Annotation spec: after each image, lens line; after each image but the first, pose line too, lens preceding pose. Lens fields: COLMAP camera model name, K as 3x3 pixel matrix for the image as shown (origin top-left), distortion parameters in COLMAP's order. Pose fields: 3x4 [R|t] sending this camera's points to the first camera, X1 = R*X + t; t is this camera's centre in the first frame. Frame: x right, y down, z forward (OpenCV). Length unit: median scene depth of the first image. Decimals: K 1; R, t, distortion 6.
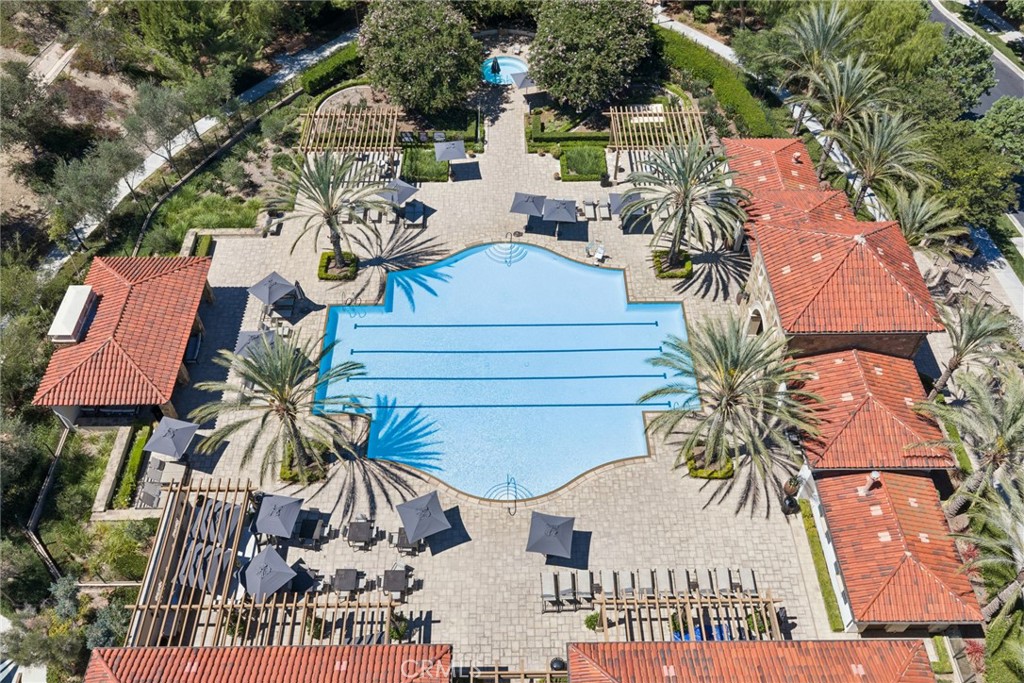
lens RADIAL K [[863.9, 0, 512.3], [0, 863.9, 343.2], [0, 0, 1]] dist [0.040633, -0.054424]
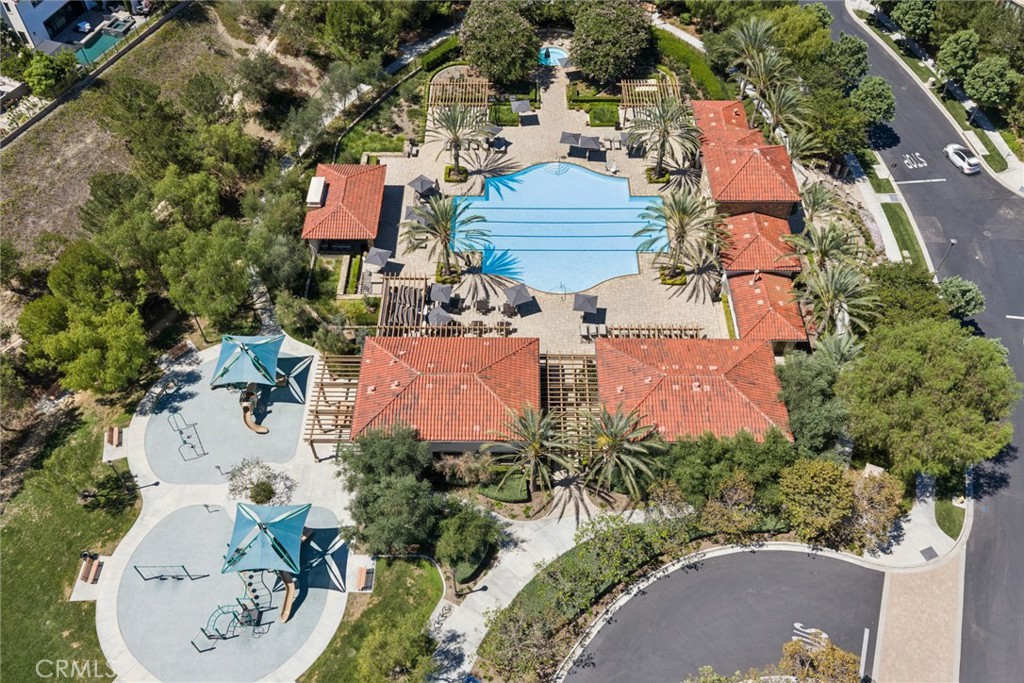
lens RADIAL K [[863.9, 0, 509.8], [0, 863.9, 341.4], [0, 0, 1]] dist [0.040633, -0.054424]
pose [[0.999799, 0.013831, -0.014545, -0.066109], [-0.013648, 0.999827, 0.012620, 0.201735], [0.014717, -0.012419, 0.999815, -0.637251]]
